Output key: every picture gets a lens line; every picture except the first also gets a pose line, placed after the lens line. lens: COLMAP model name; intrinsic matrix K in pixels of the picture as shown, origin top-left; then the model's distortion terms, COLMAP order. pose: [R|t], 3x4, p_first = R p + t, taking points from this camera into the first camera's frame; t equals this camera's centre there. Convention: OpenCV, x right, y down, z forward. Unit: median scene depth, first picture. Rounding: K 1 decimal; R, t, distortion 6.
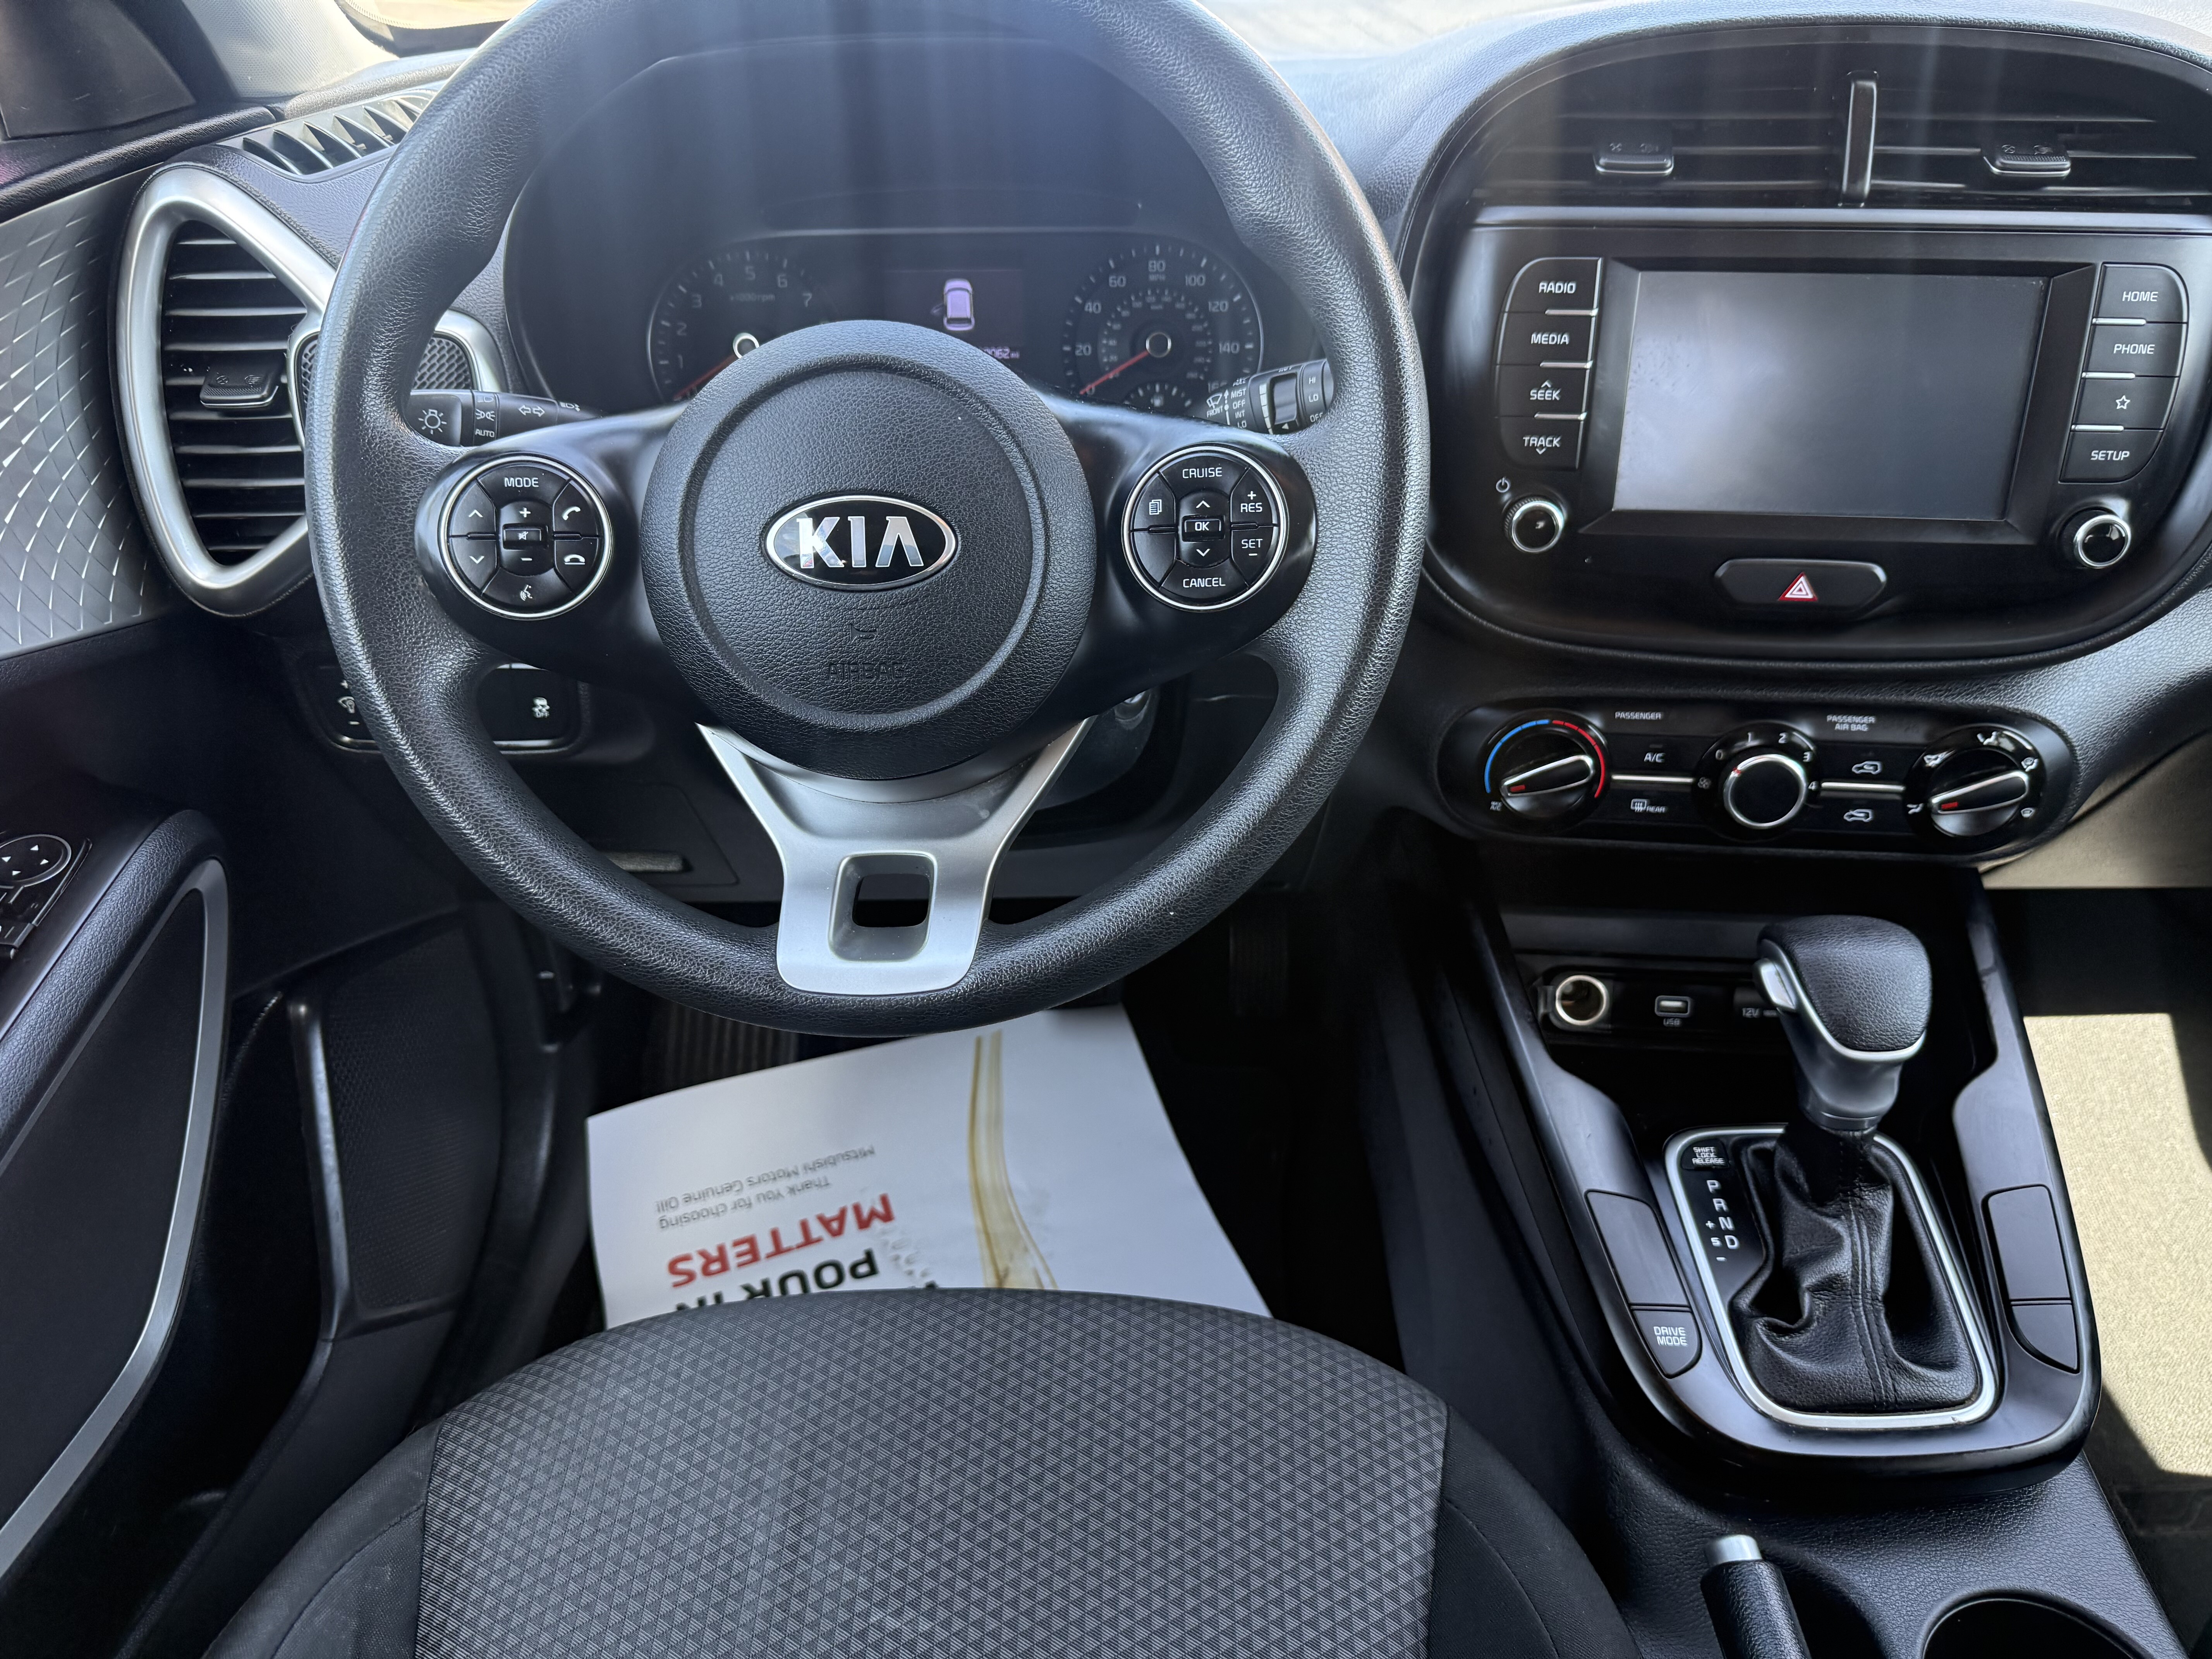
lens RADIAL K [[1642.7, 0, 1106.0], [0, 1642.7, 829.5], [0, 0, 1]] dist [0.002472, 0.001382]
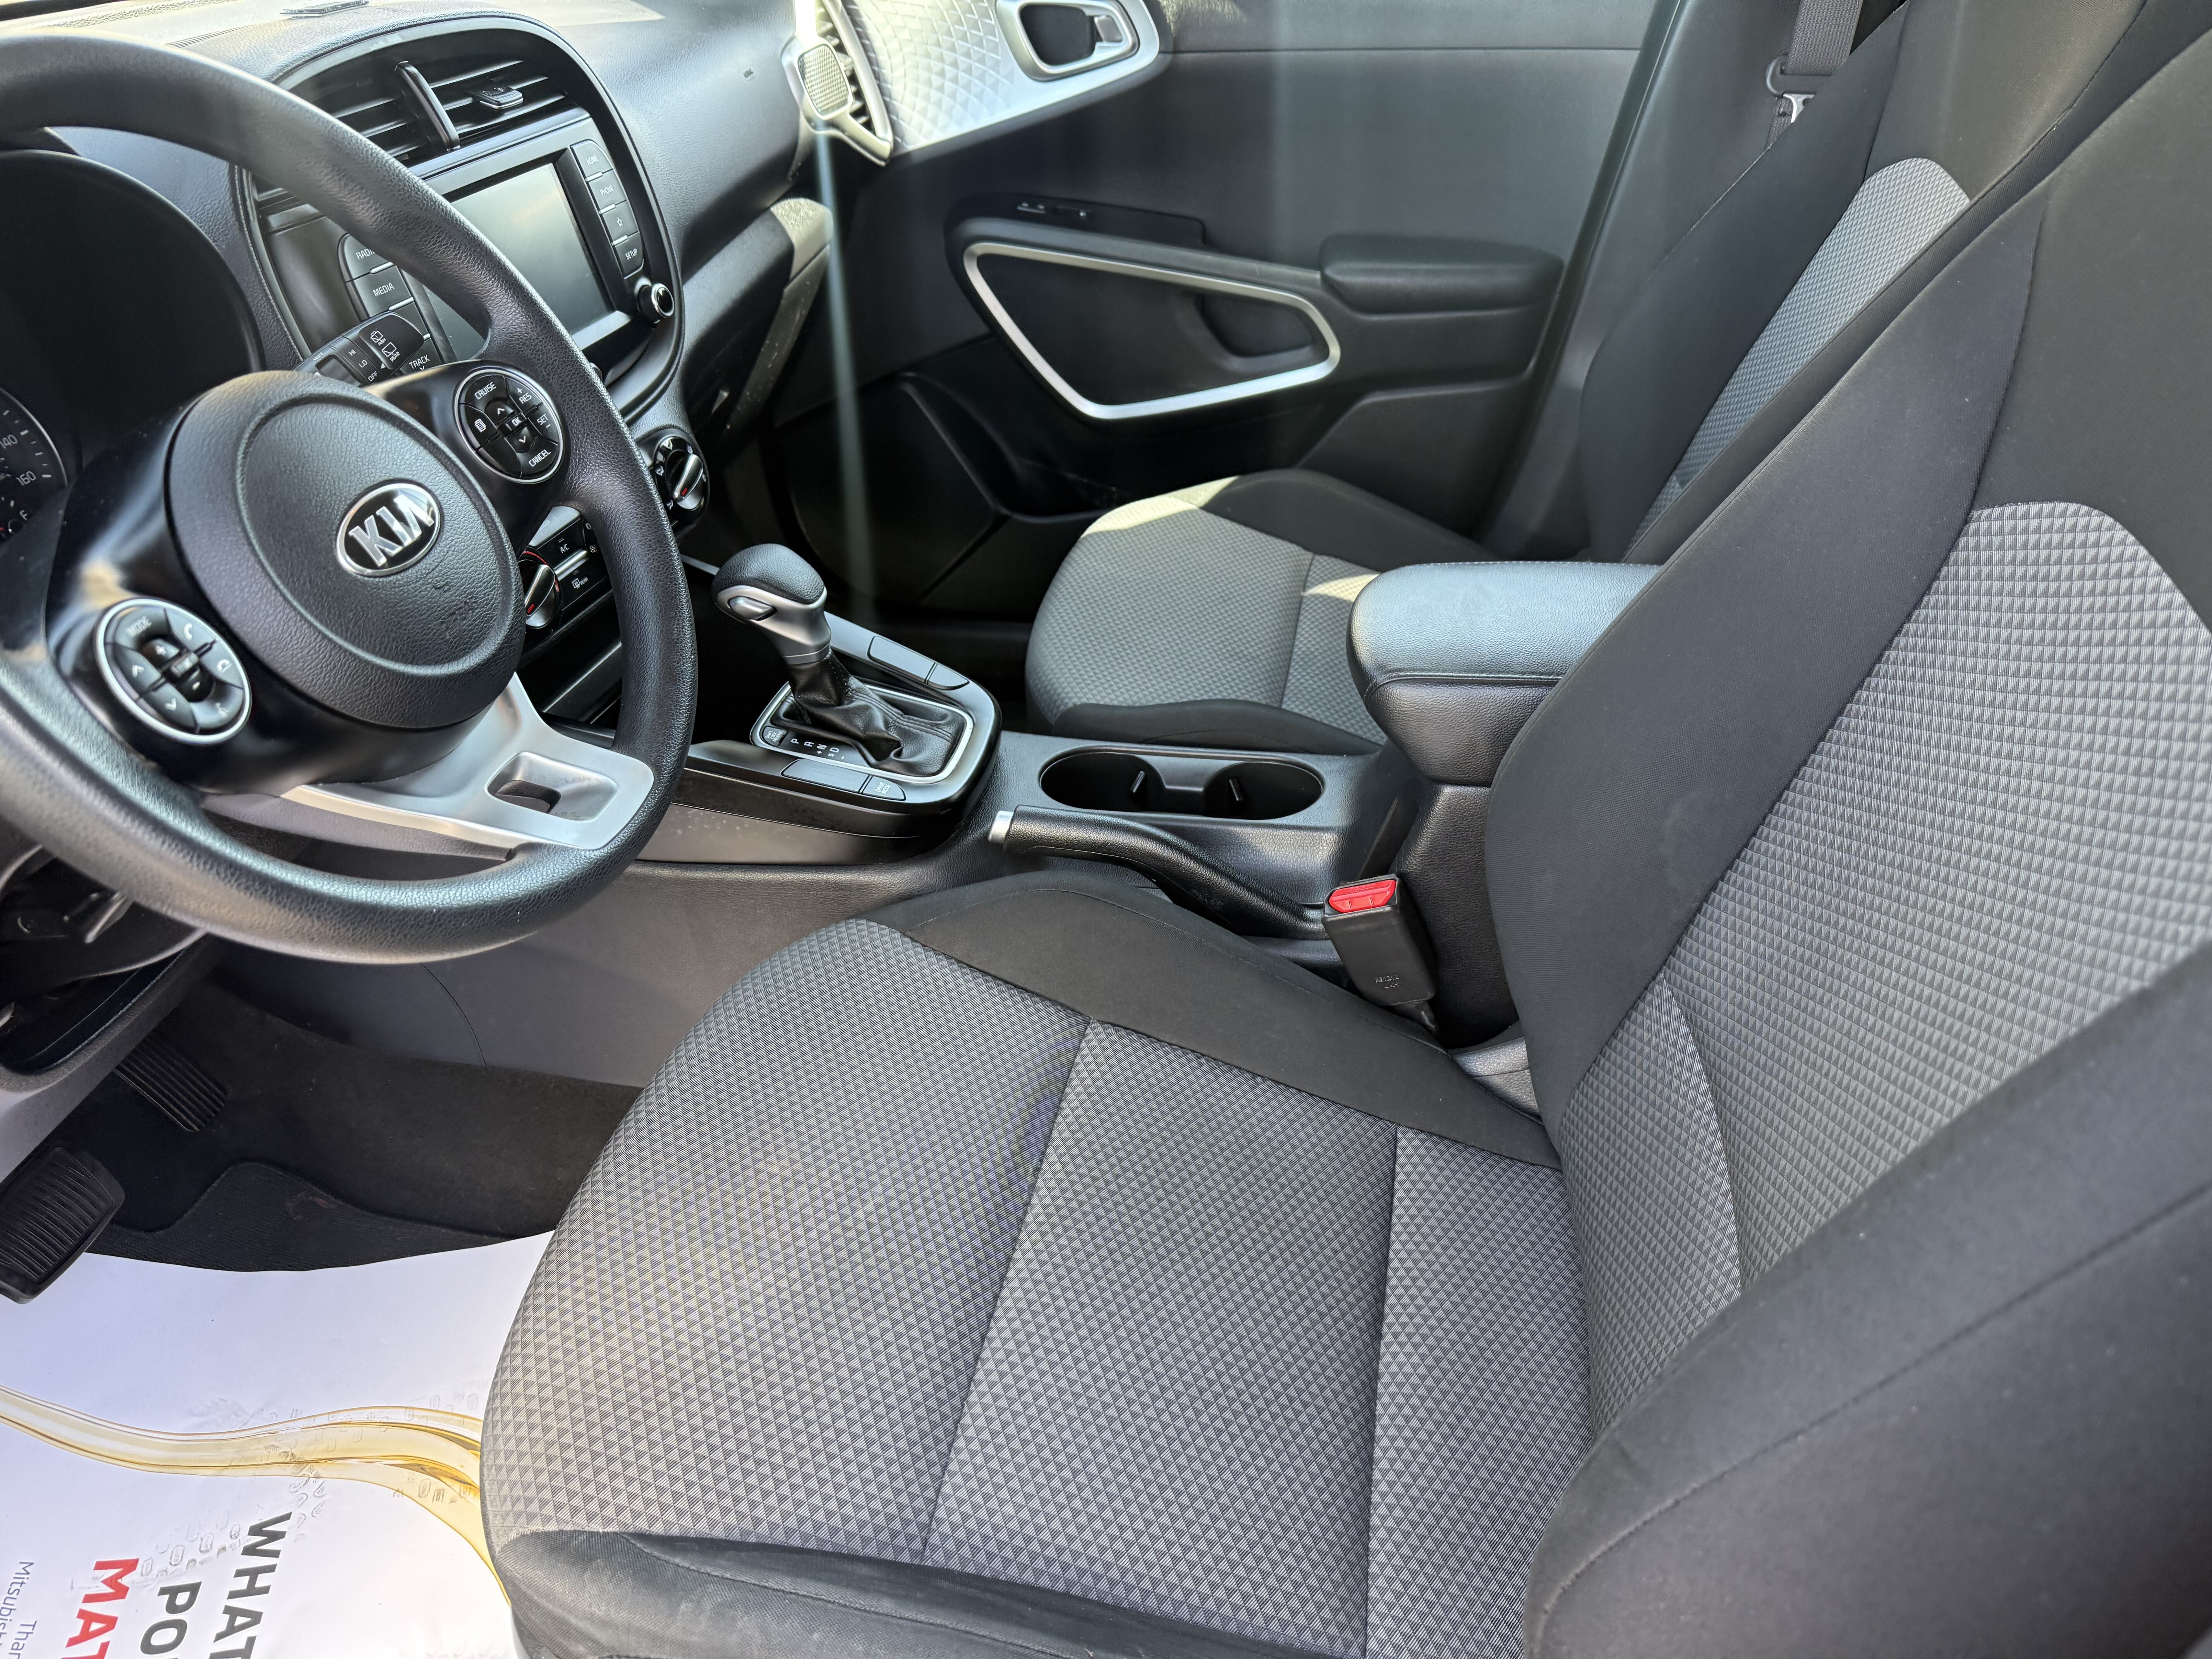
lens RADIAL K [[1642.7, 0, 1106.0], [0, 1642.7, 829.5], [0, 0, 1]] dist [0.002472, 0.001382]
pose [[0.214248, -0.550793, 0.806675, -0.836940], [0.572913, 0.739739, 0.352927, -0.098984], [-0.791118, 0.386540, 0.474044, 0.065026]]
